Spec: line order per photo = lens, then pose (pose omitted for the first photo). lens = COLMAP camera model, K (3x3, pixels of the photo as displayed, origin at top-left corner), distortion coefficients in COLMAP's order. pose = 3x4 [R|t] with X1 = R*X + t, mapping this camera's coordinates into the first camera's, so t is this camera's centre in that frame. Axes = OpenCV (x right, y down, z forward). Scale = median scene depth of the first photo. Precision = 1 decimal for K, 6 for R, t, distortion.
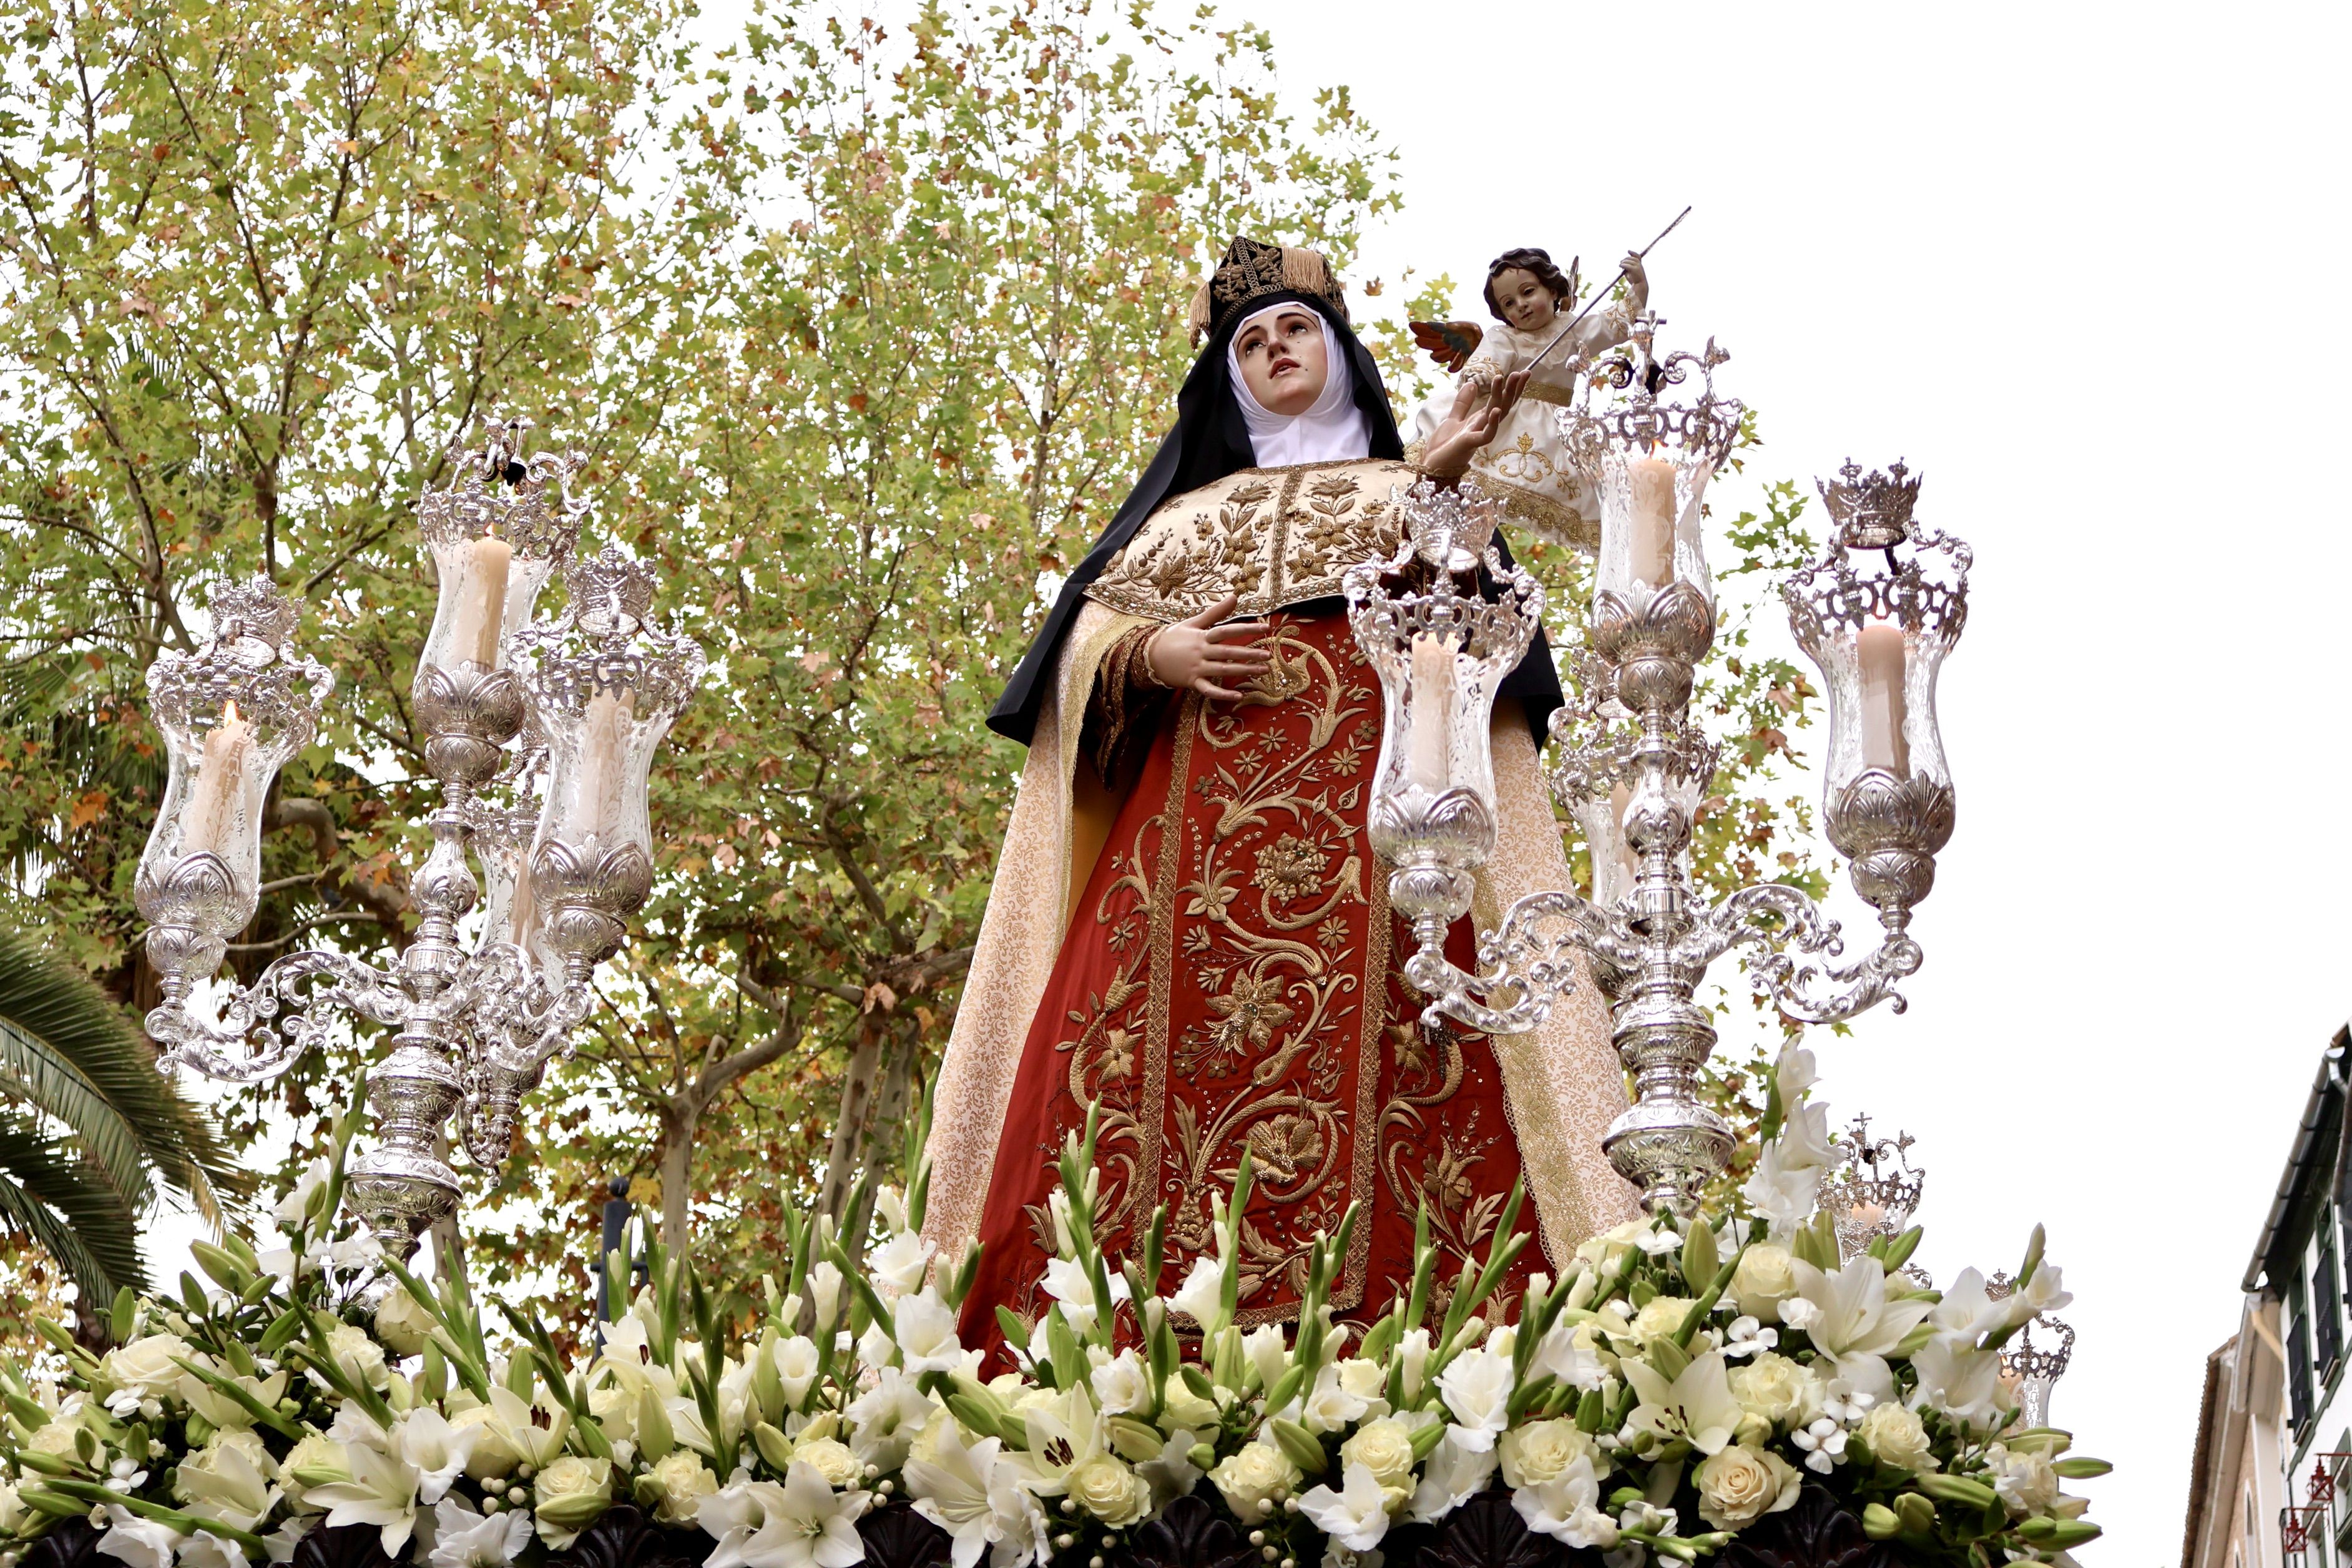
lens RADIAL K [[4258.3, 0, 1168.5], [0, 4258.3, 817.4], [0, 0, 1]] dist [-0.015443, 0.027425]
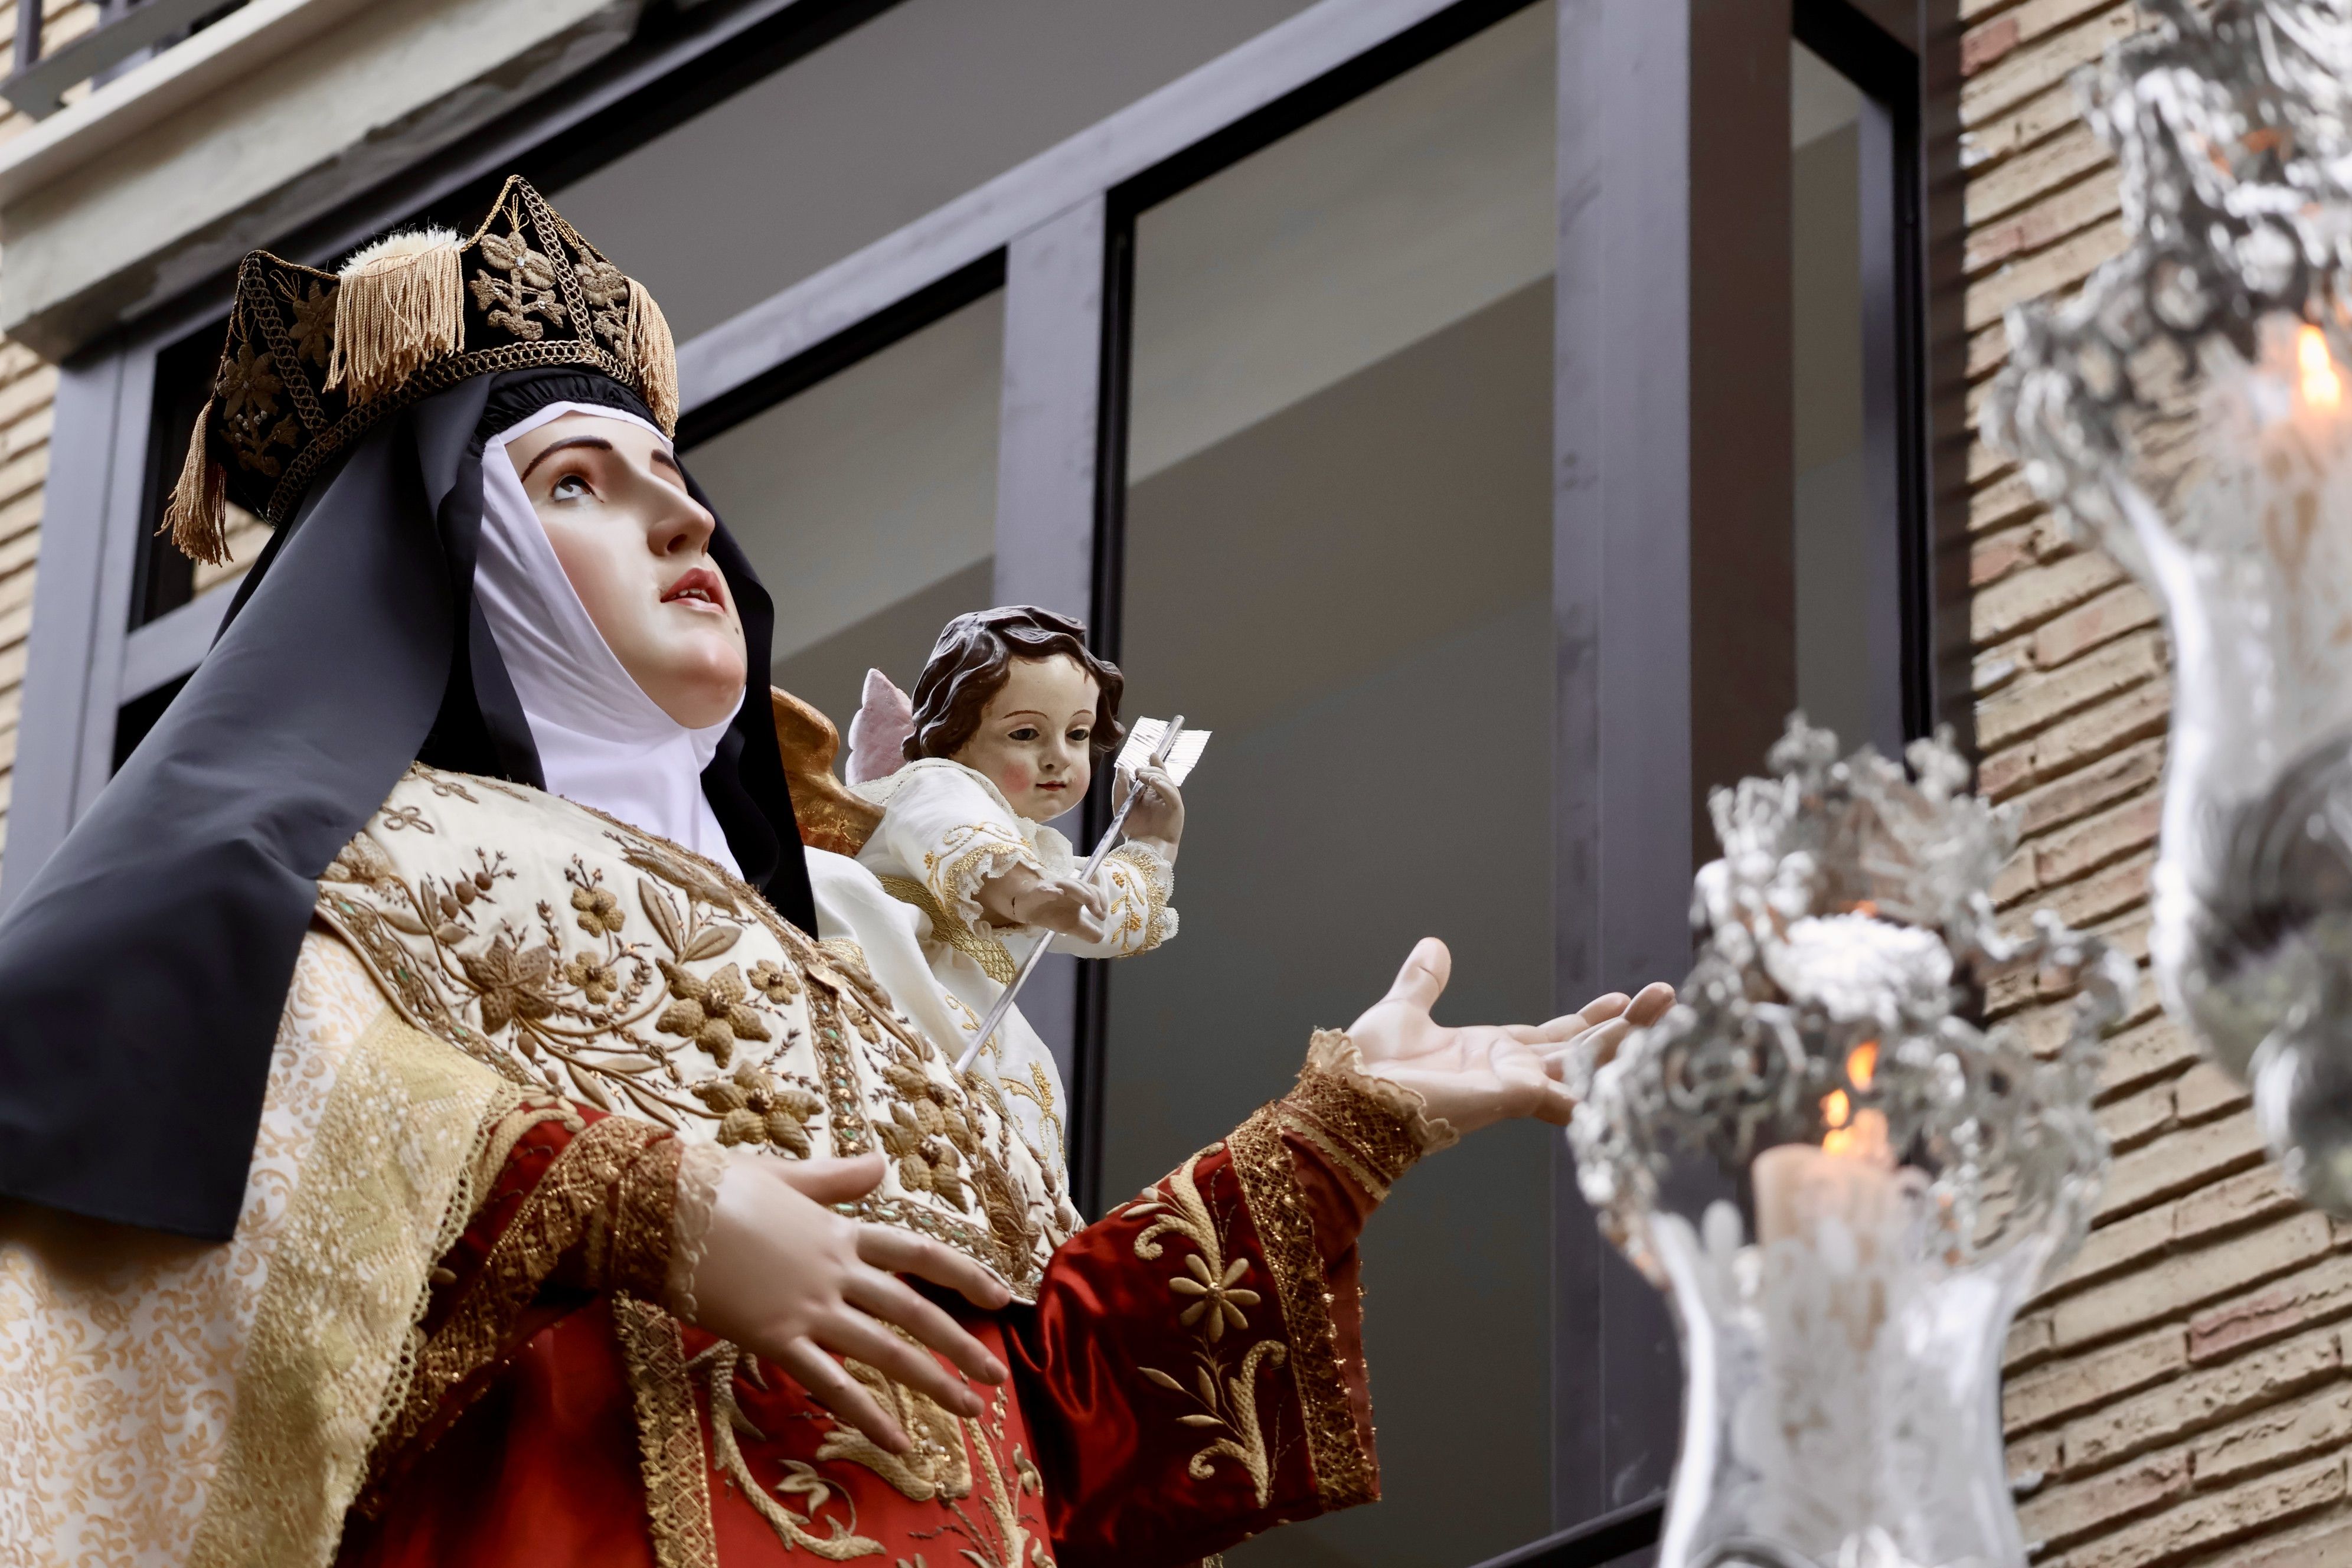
lens RADIAL K [[9397.3, 0, 1176.1], [0, 9397.3, 745.2], [0, 0, 1]] dist [1.234518, 0.267778]
pose [[0.473044, 0.480755, 0.738312, -0.590720], [-0.298224, 0.875907, -0.379275, 0.216193], [-0.829031, -0.040768, 0.557715, 0.569630]]
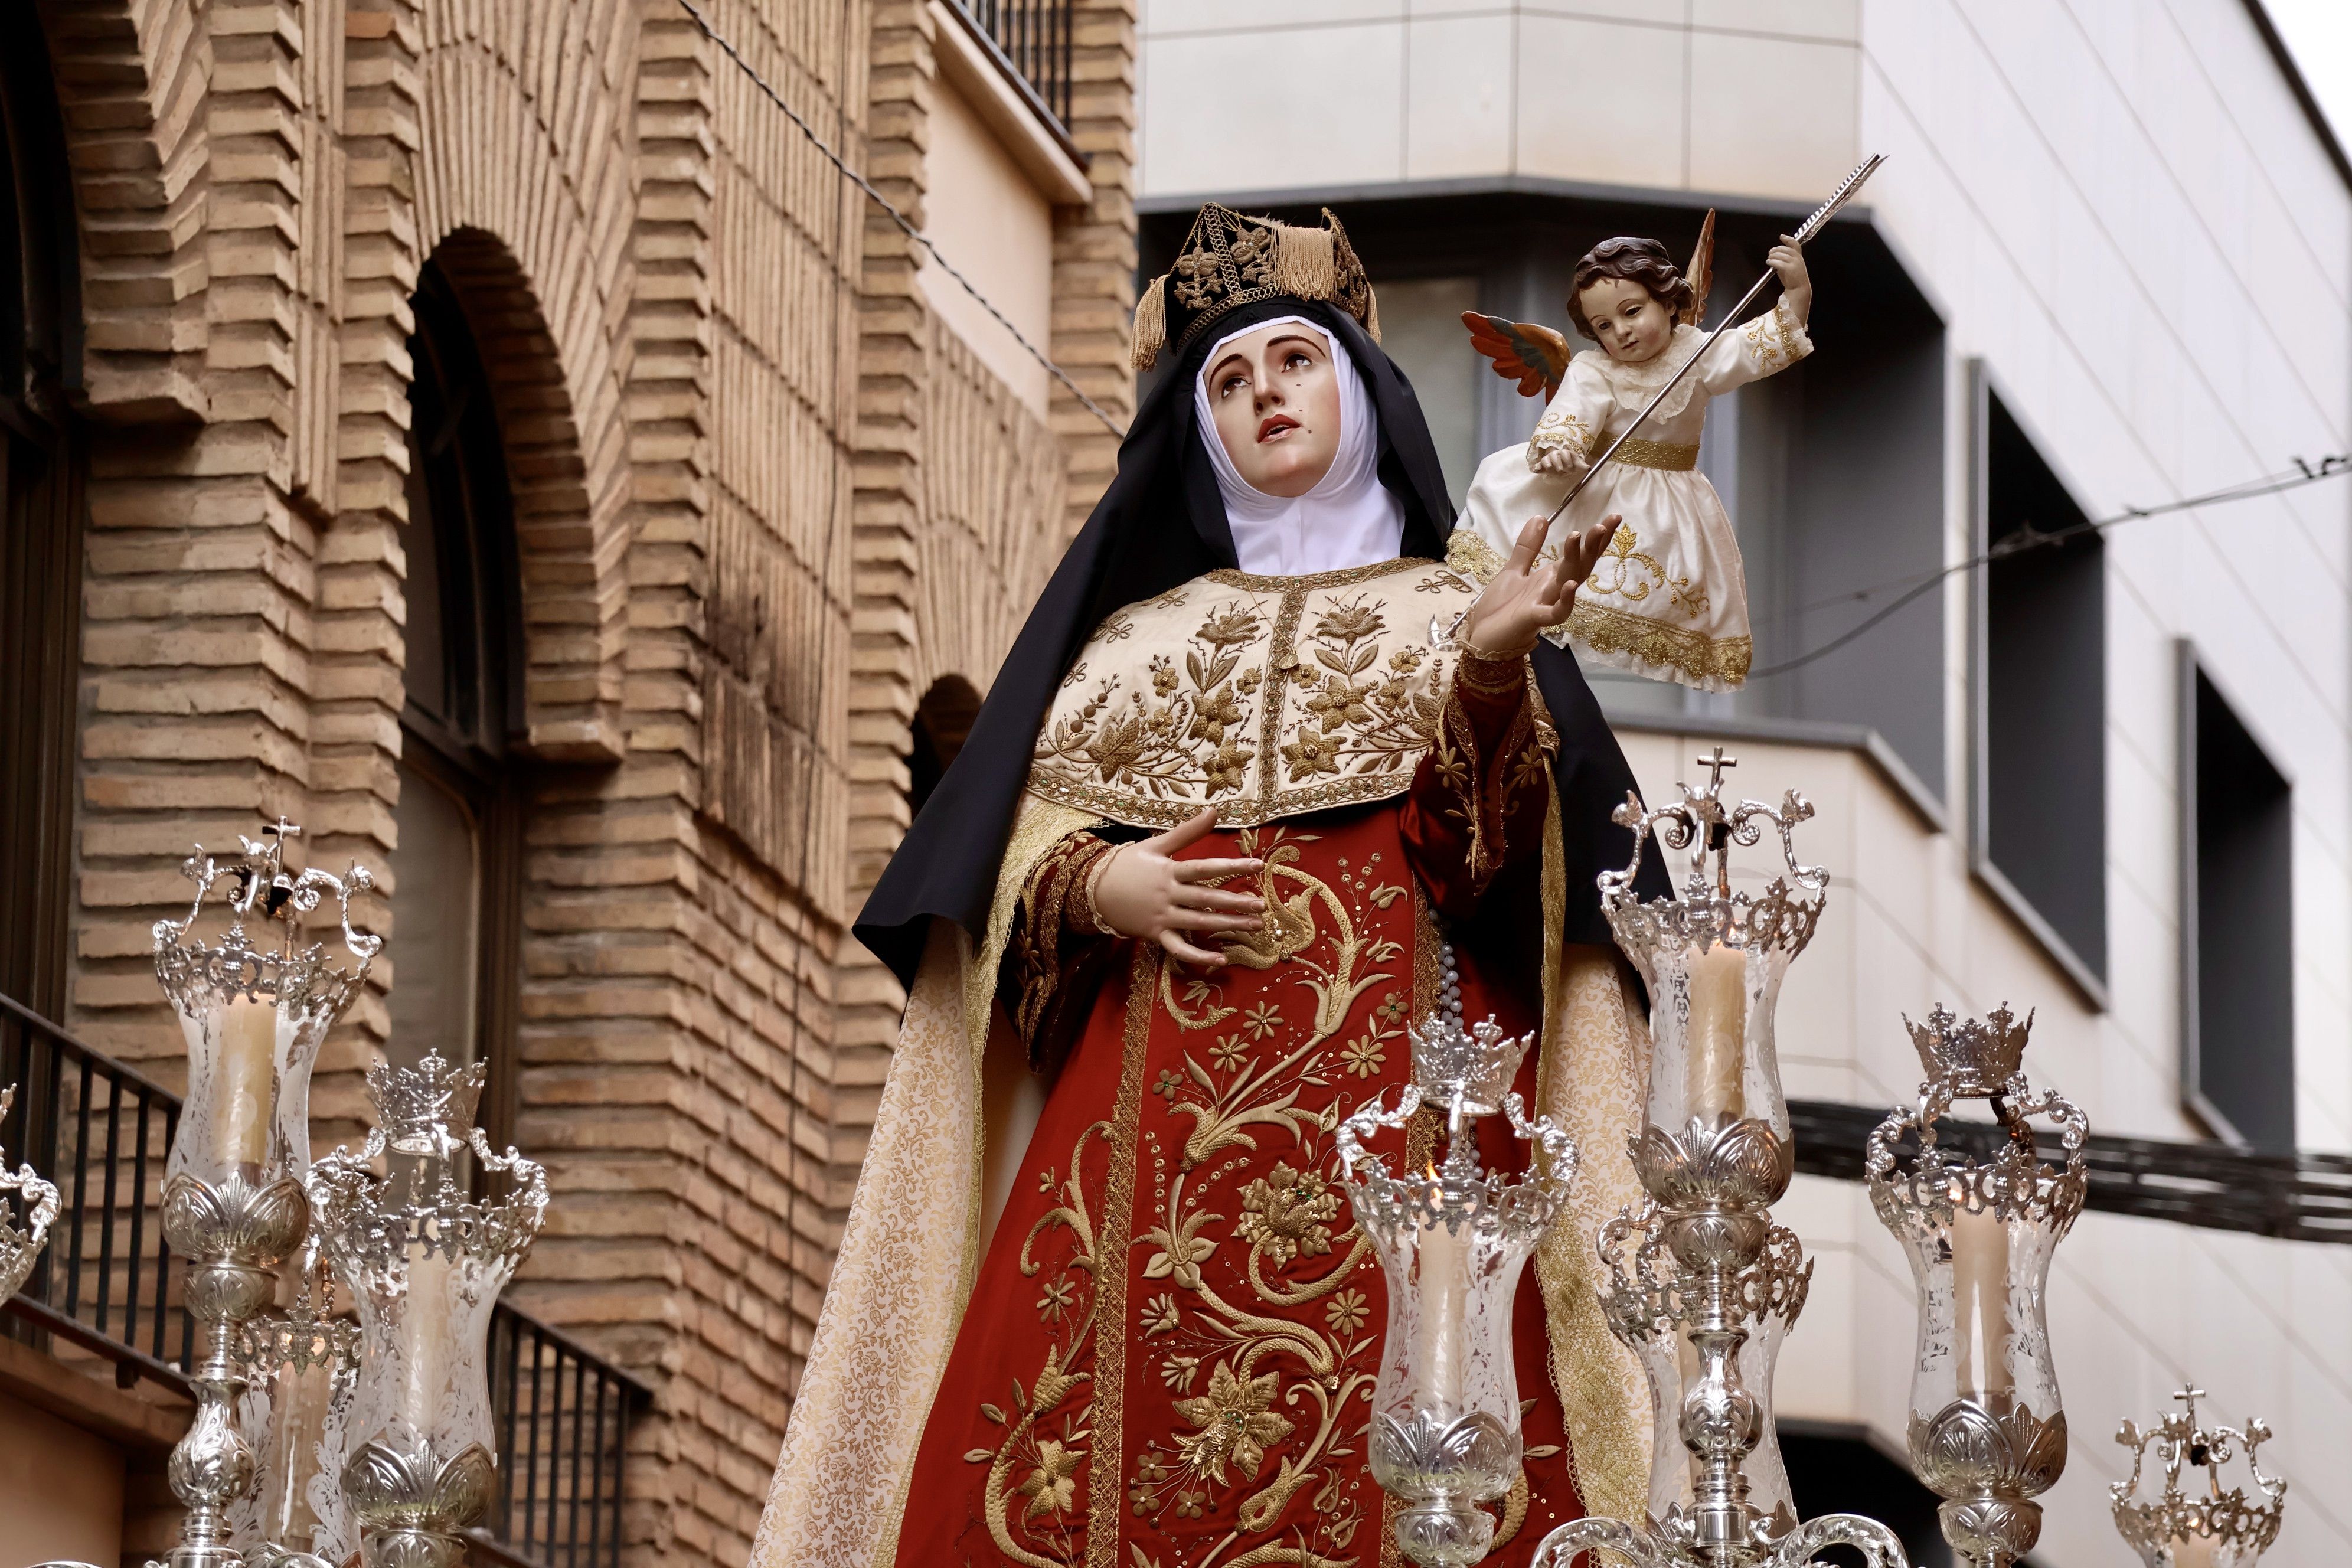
lens RADIAL K [[10884.6, 0, 1176.0], [0, 10884.6, 784.0], [0, 0, 1]] dist [1.674156, -3.797606]
pose [[0.999904, -0.010713, 0.008756, -0.005980], [0.009522, 0.991947, 0.126298, -0.298557], [-0.010038, -0.126203, 0.991954, -0.839292]]
